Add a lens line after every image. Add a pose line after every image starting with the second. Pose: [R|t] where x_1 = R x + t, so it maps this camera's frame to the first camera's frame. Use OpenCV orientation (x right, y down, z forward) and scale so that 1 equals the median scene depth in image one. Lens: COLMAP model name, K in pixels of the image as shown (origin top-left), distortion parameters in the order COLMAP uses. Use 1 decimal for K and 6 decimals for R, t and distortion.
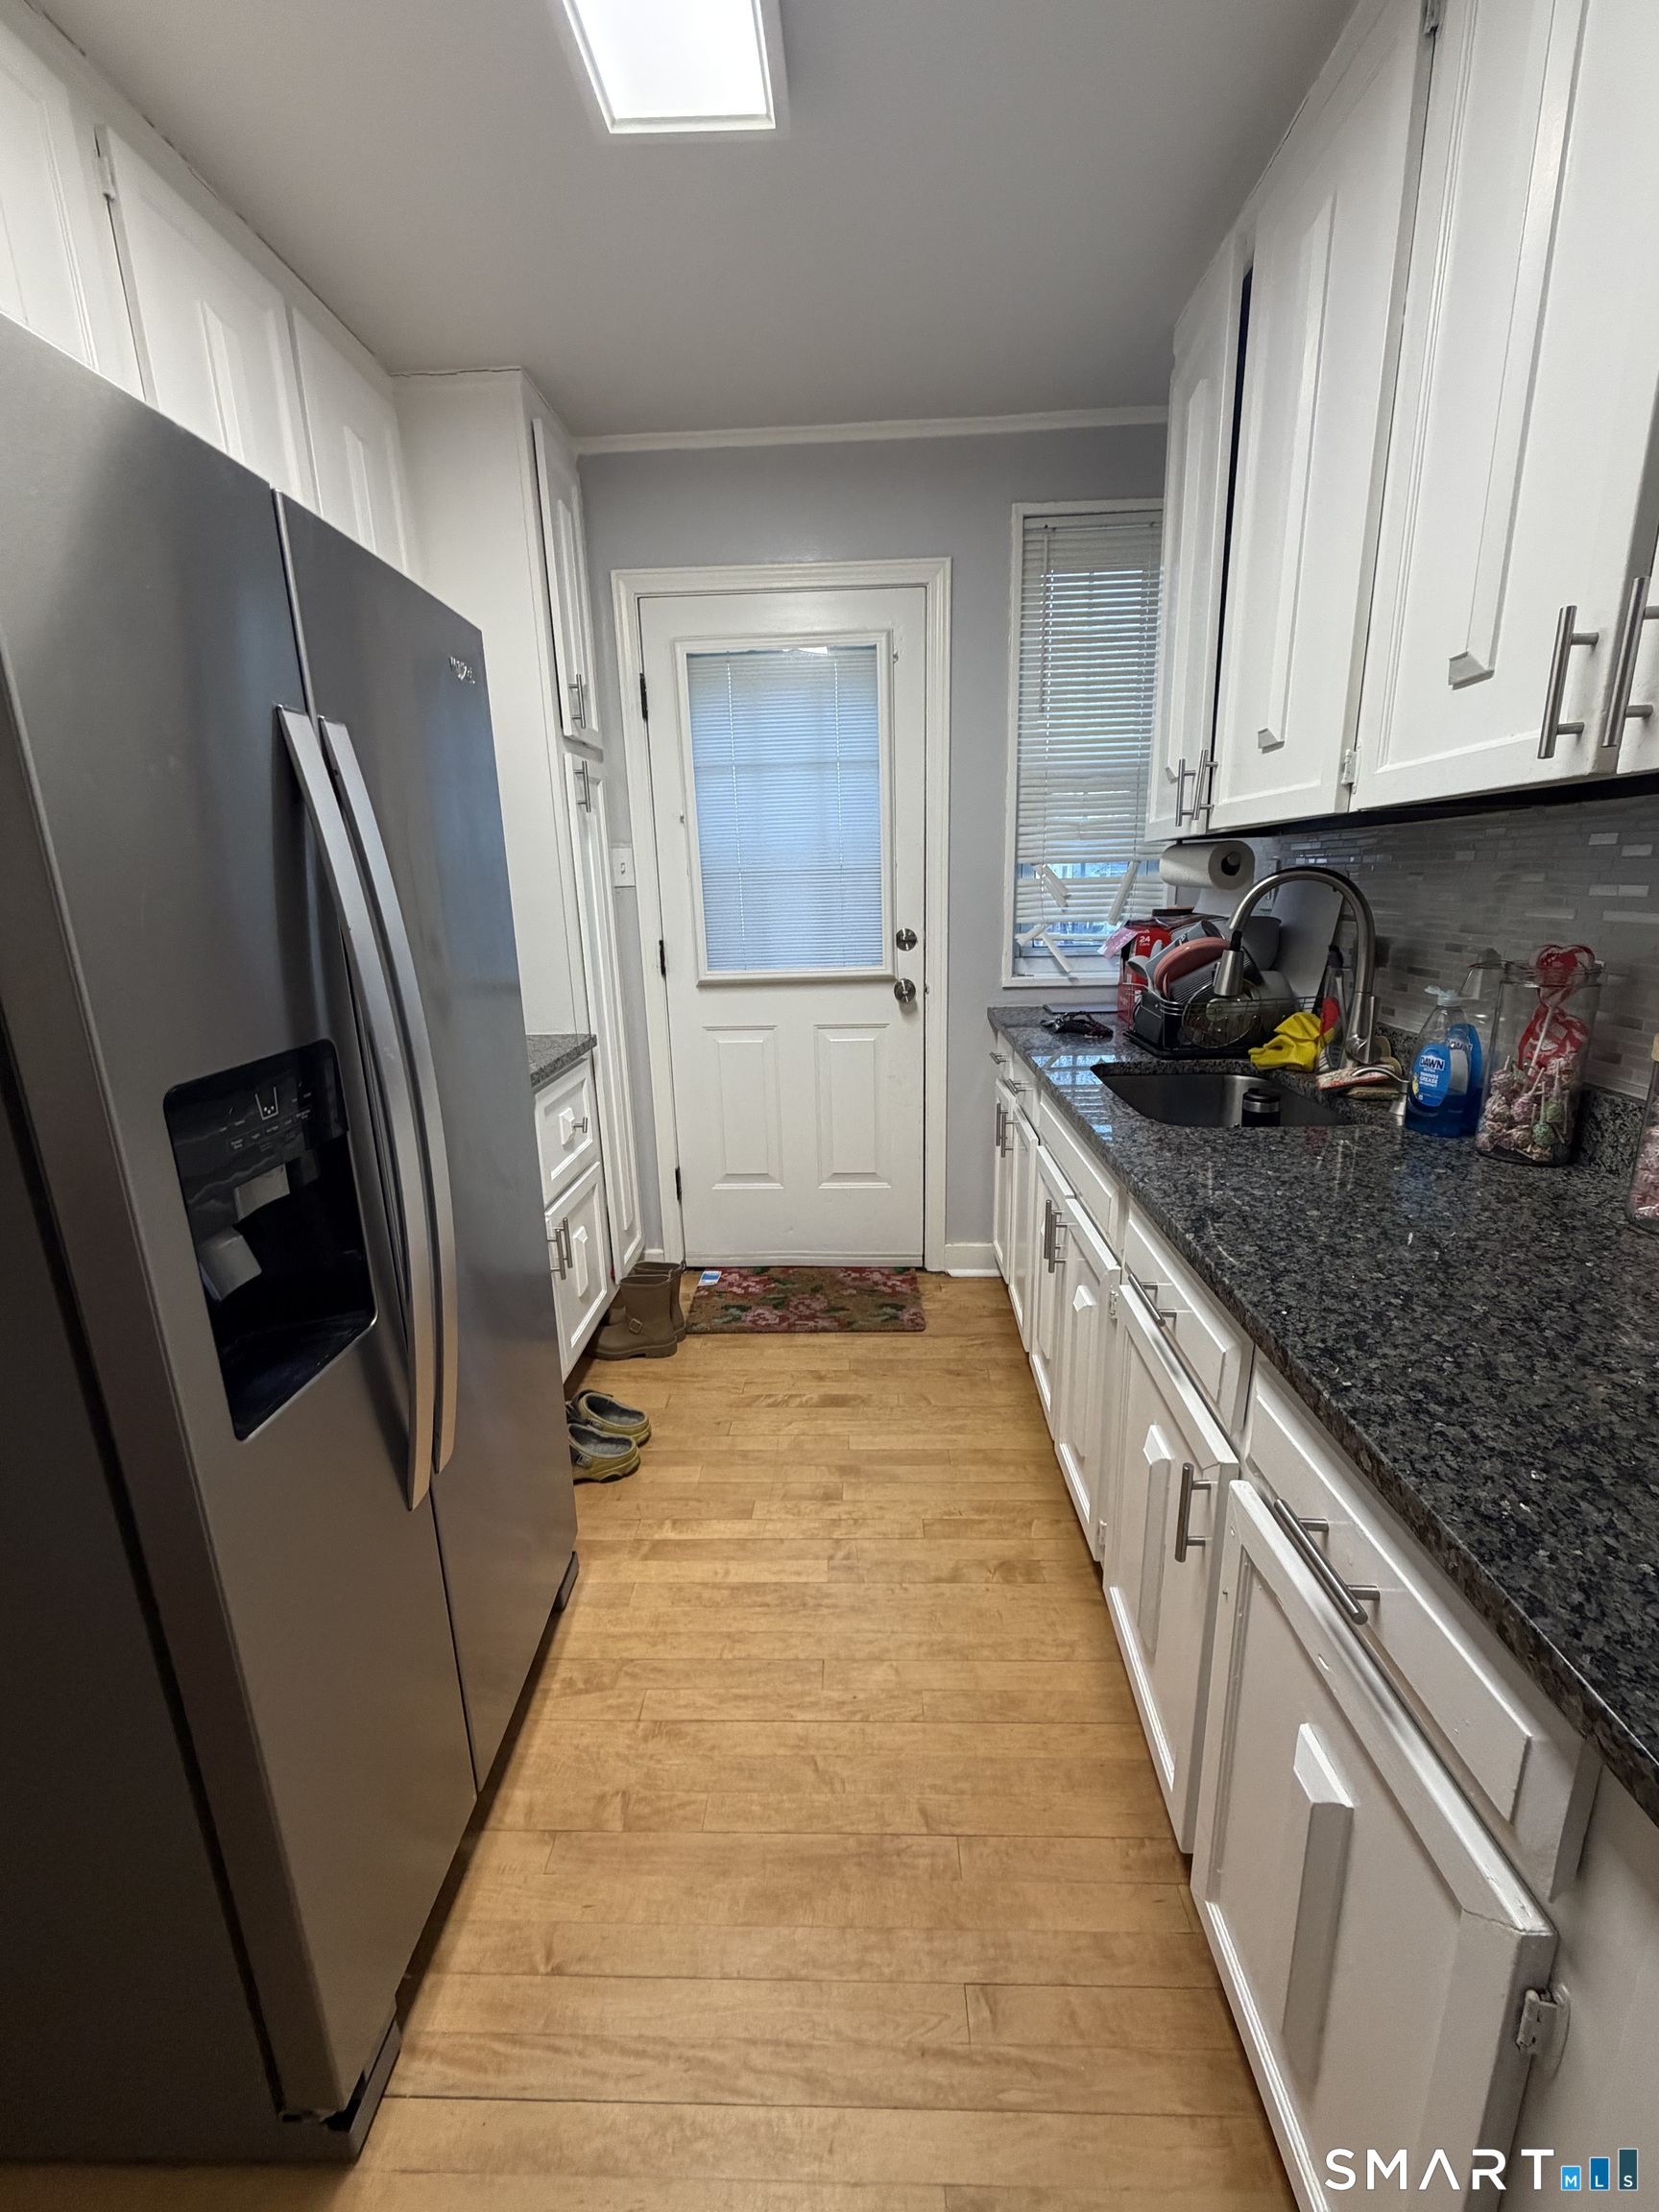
lens RADIAL K [[885.0, 0, 822.7], [0, 885.0, 1102.1], [0, 0, 1]] dist [0.001228, 0.000737]
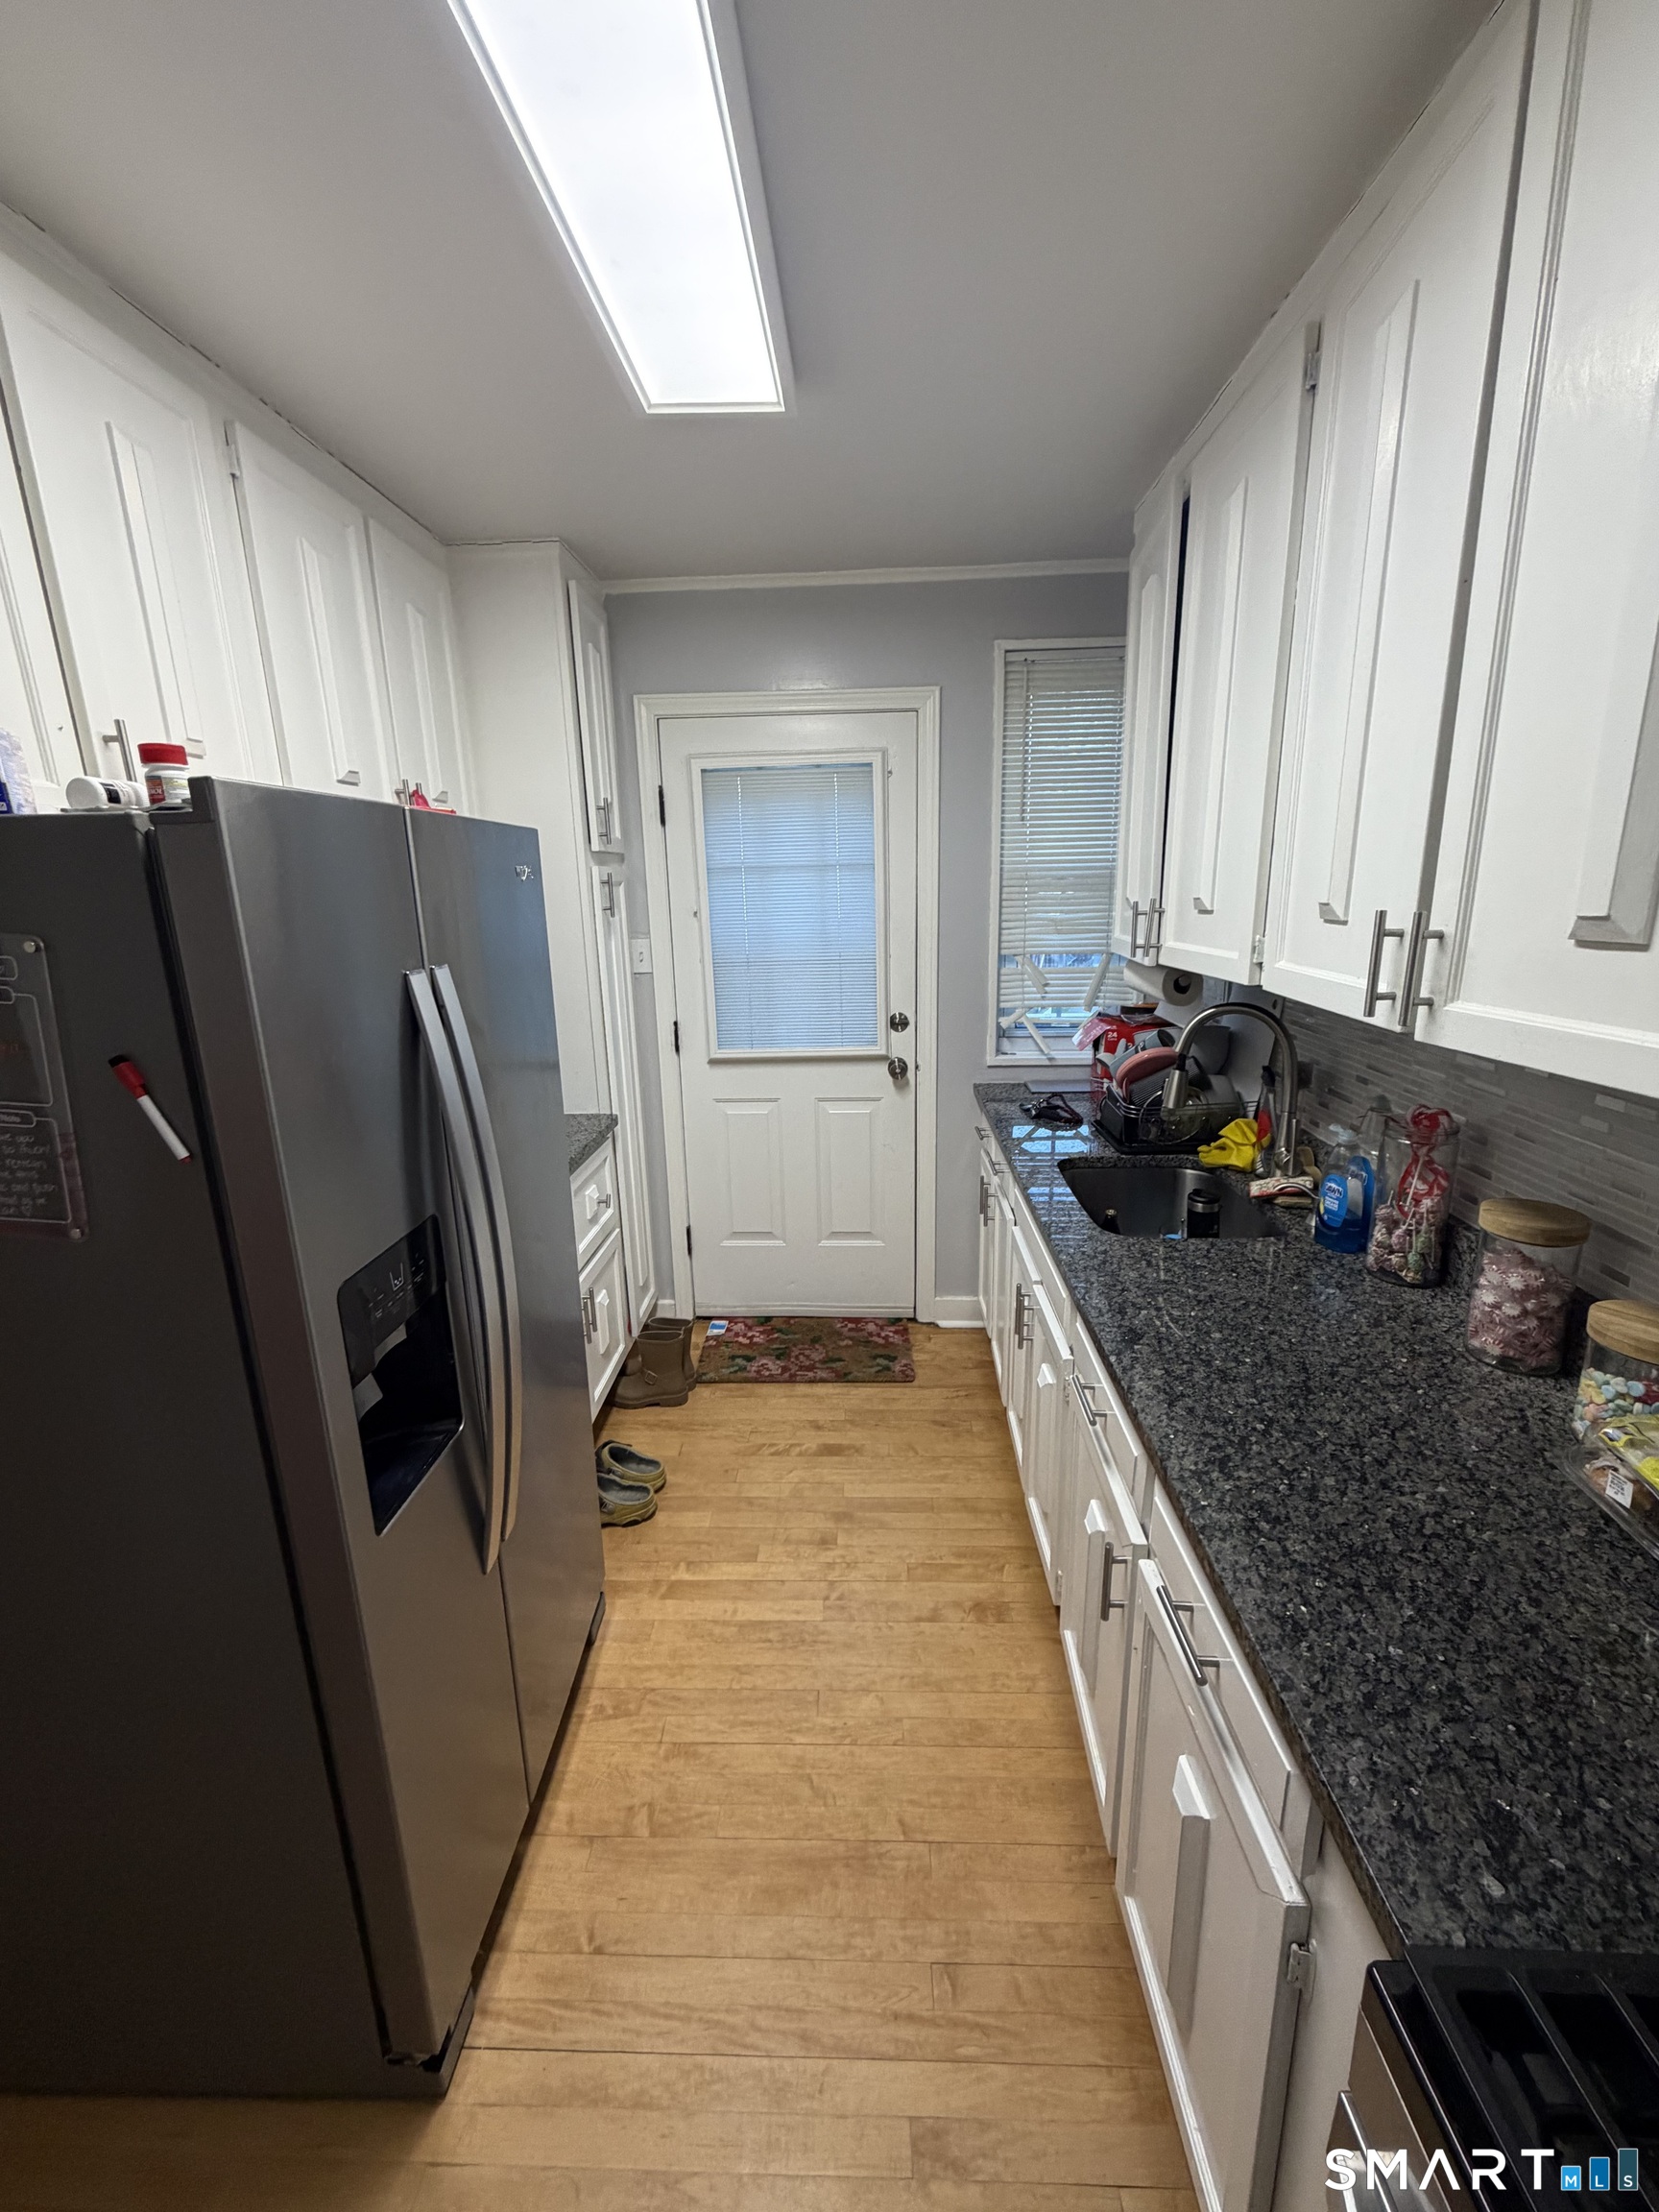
lens RADIAL K [[885.0, 0, 823.0], [0, 885.0, 1103.6], [0, 0, 1]] dist [0.001228, 0.000737]
pose [[0.999985, 0.005211, -0.001699, 0.005088], [-0.005224, 0.999956, -0.007798, -0.147476], [0.001658, 0.007807, 0.999968, -0.188862]]
